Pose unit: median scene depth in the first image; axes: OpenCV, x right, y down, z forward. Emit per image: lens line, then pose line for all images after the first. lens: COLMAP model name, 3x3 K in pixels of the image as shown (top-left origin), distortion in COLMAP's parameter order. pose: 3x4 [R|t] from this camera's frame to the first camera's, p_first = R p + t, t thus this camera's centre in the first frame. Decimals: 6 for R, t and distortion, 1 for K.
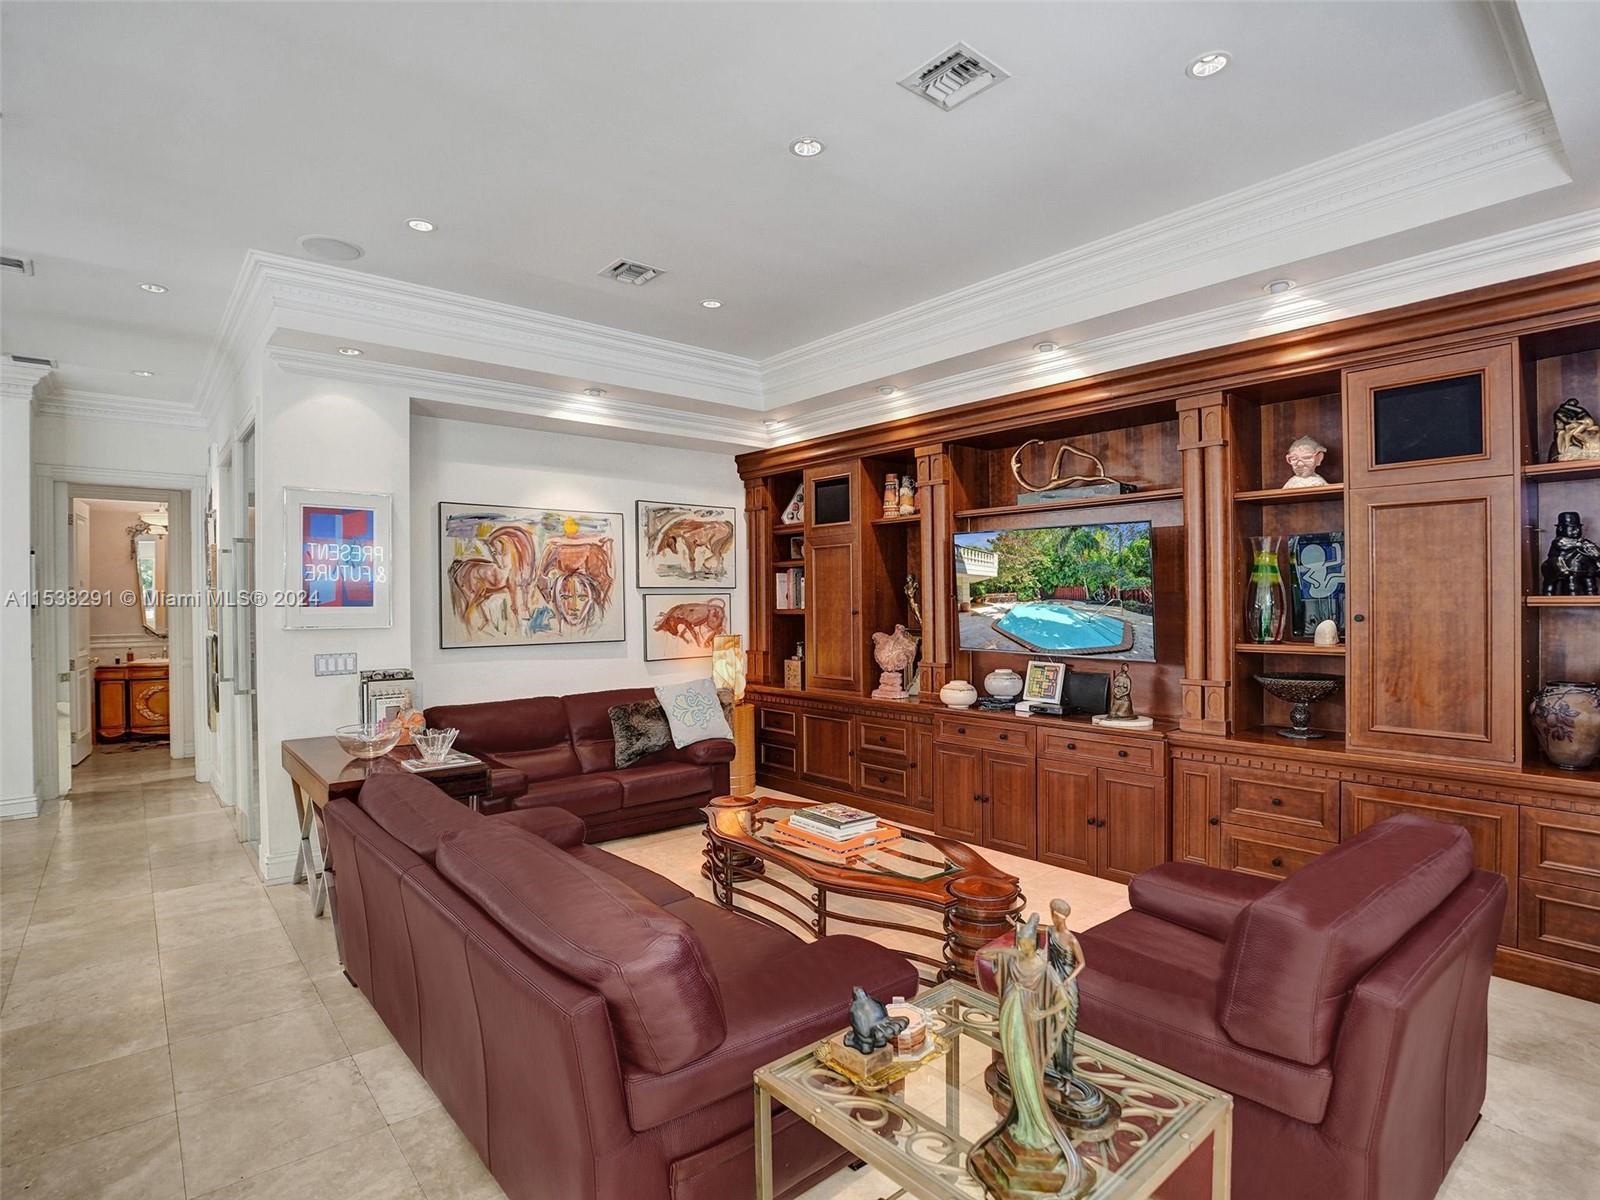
lens RADIAL K [[837.1, 0, 800.0], [0, 837.1, 600.0], [0, 0, 1]] dist [-0.001634, -0.000551]
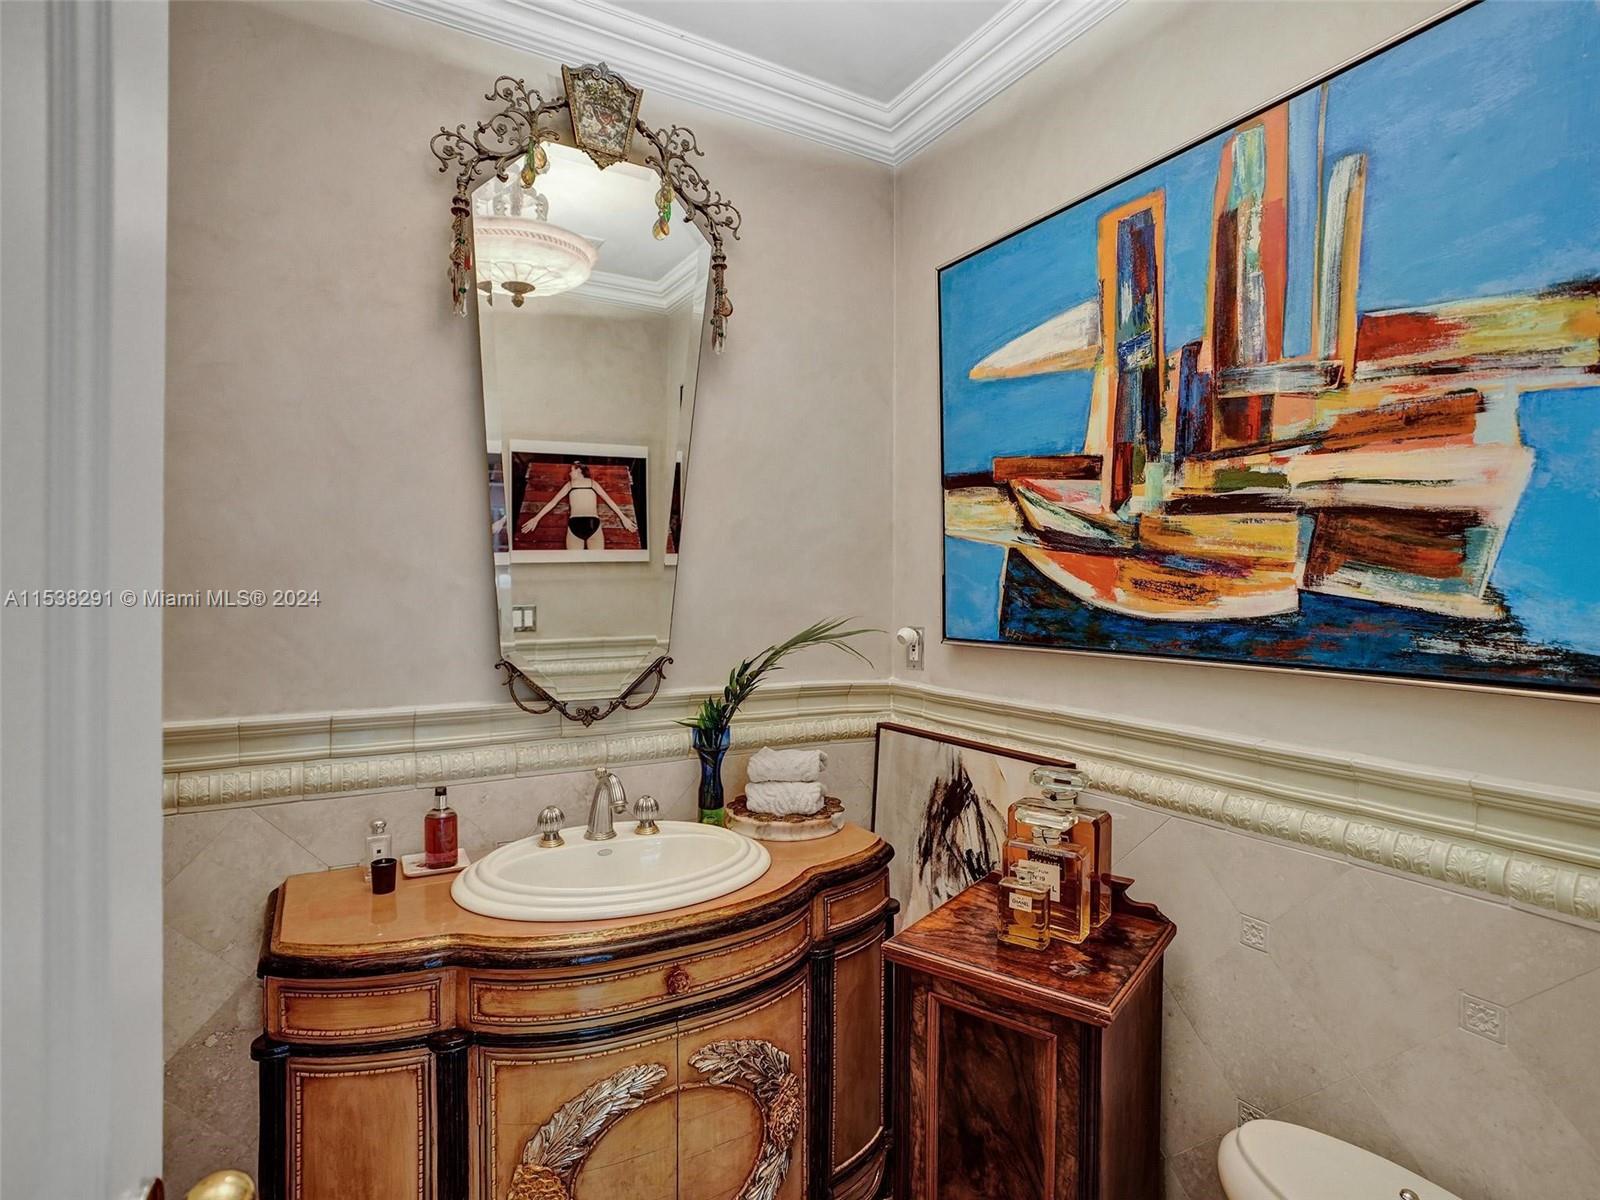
lens RADIAL K [[837.1, 0, 800.0], [0, 837.1, 600.0], [0, 0, 1]] dist [-0.001634, -0.000551]
pose [[0.984118, 0.019050, -0.176490, -0.693082], [-0.016446, 0.999733, 0.016206, 0.012032], [0.176751, -0.013046, 0.984169, 0.834272]]
